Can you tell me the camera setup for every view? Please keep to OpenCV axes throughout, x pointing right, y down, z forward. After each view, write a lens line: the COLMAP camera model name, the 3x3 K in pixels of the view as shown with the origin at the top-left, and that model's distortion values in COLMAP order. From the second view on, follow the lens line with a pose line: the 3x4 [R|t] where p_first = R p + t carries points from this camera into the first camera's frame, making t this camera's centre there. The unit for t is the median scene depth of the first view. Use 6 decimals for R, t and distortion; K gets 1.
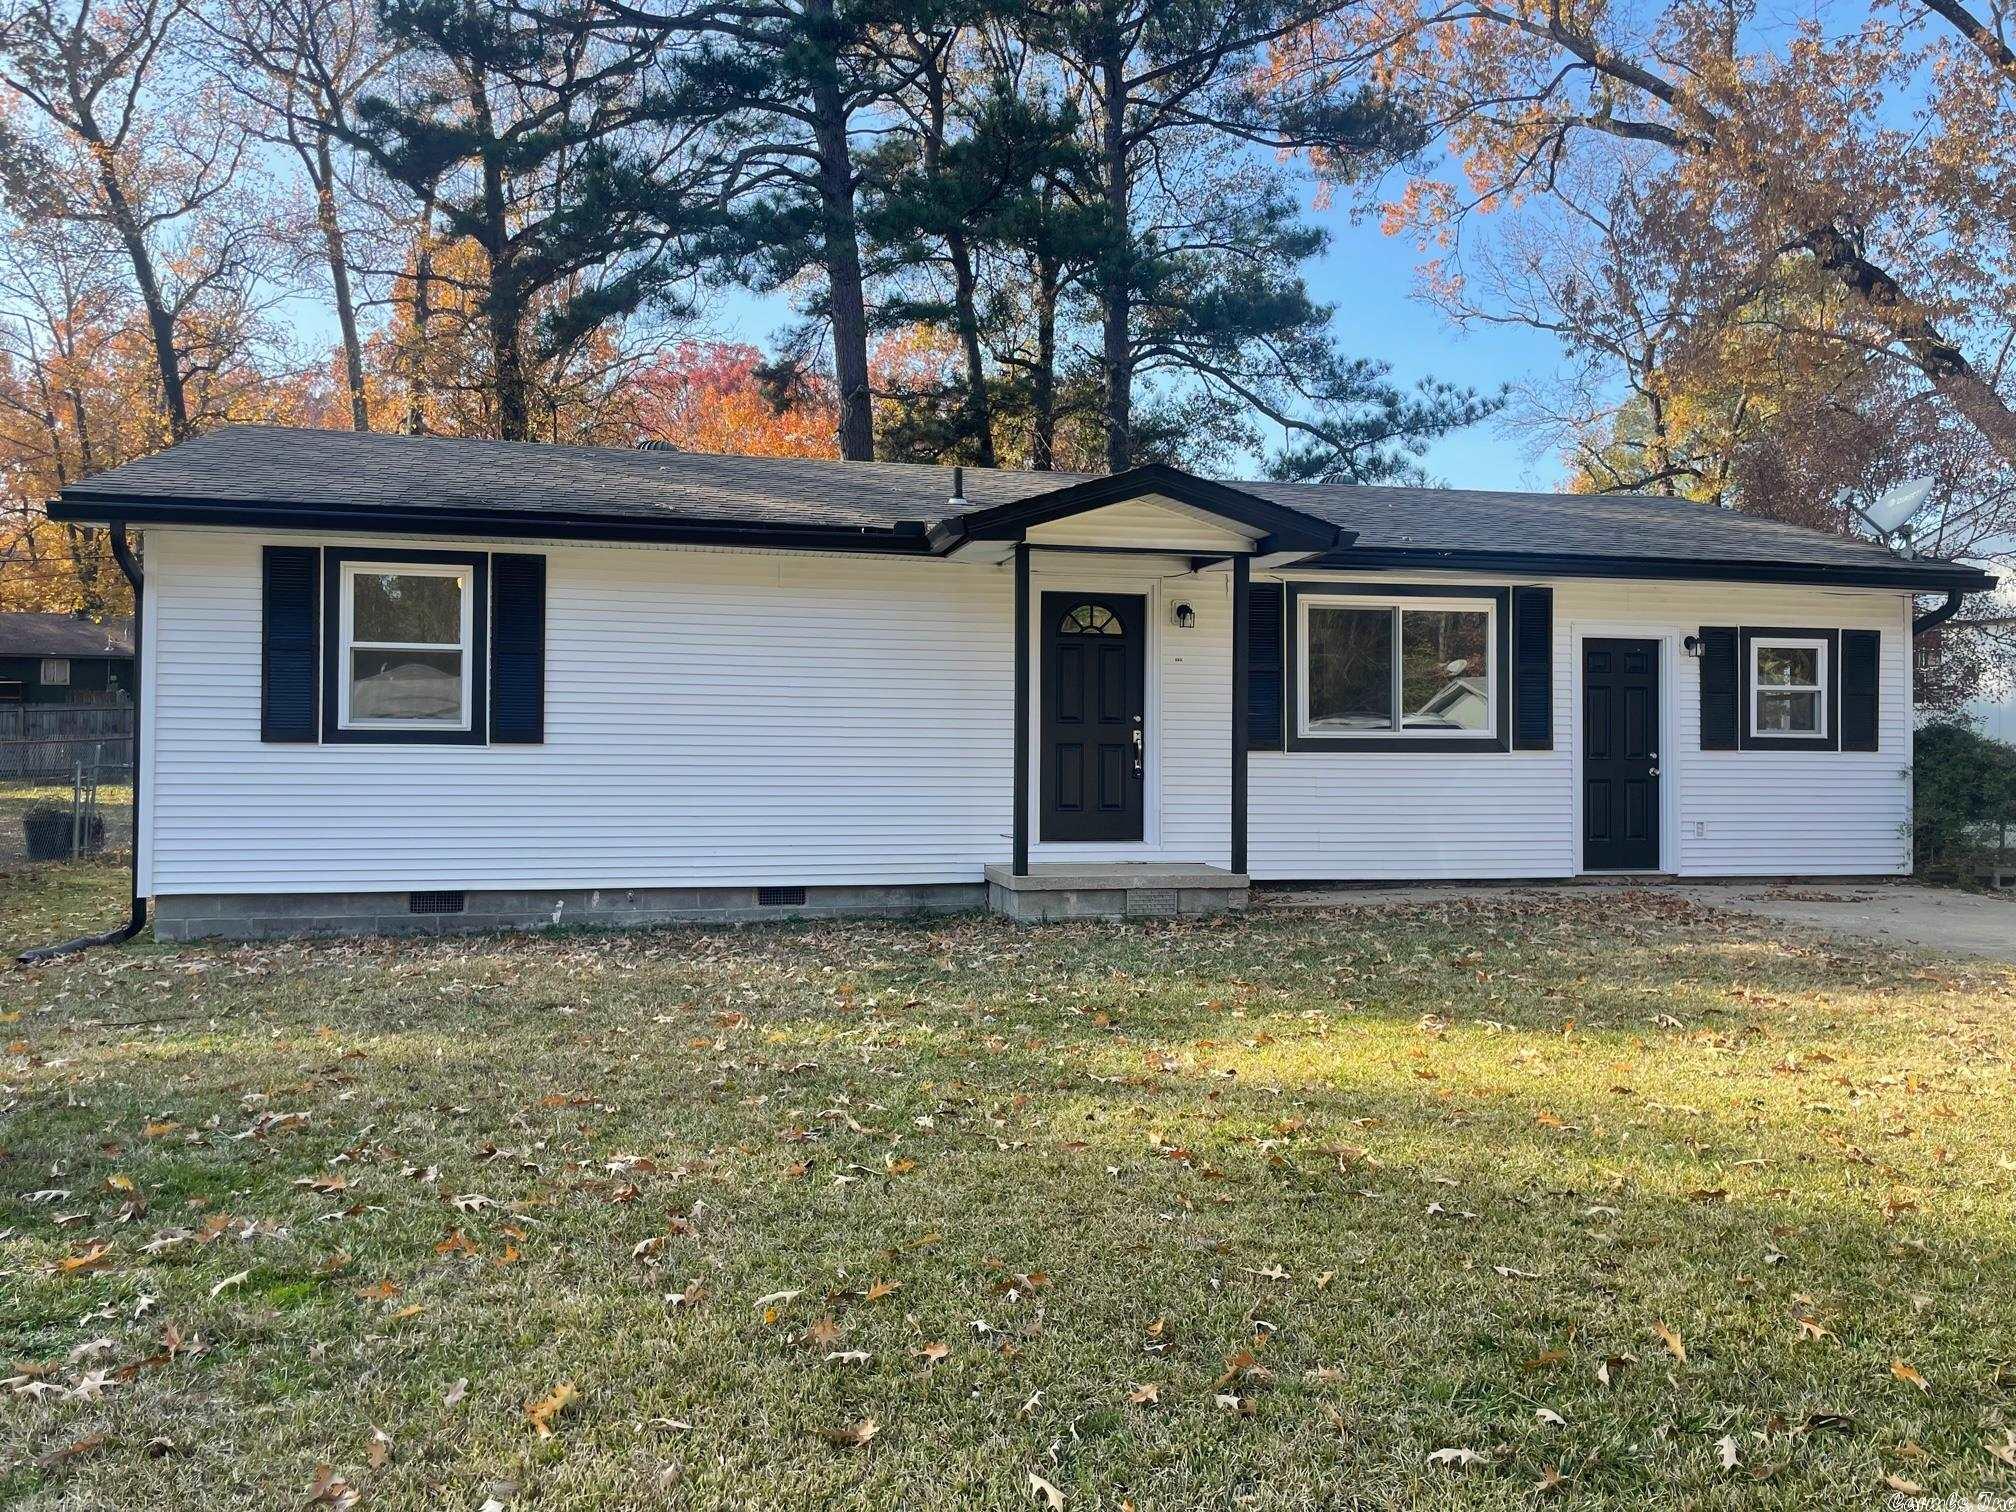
lens RADIAL K [[1540.3, 0, 1003.2], [0, 1540.3, 745.5], [0, 0, 1]] dist [0.103703, -0.139633]
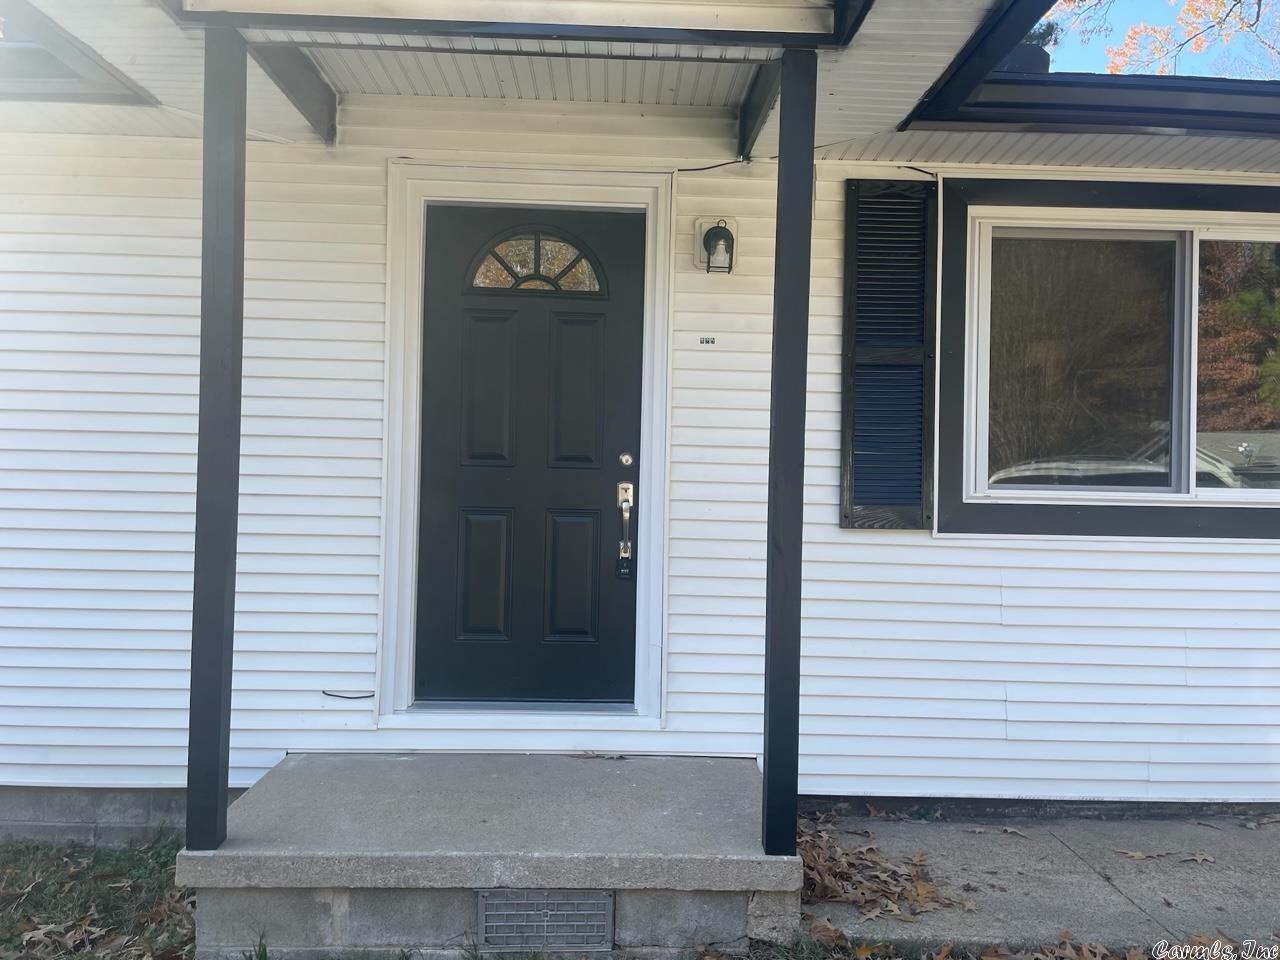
lens RADIAL K [[978.0, 0, 636.9], [0, 978.0, 473.3], [0, 0, 1]] dist [0.103703, -0.139633]
pose [[0.980823, 0.015615, -0.194276, 0.152690], [-0.016878, 0.999846, -0.004849, -0.011233], [0.194170, 0.008035, 0.980935, 0.688082]]
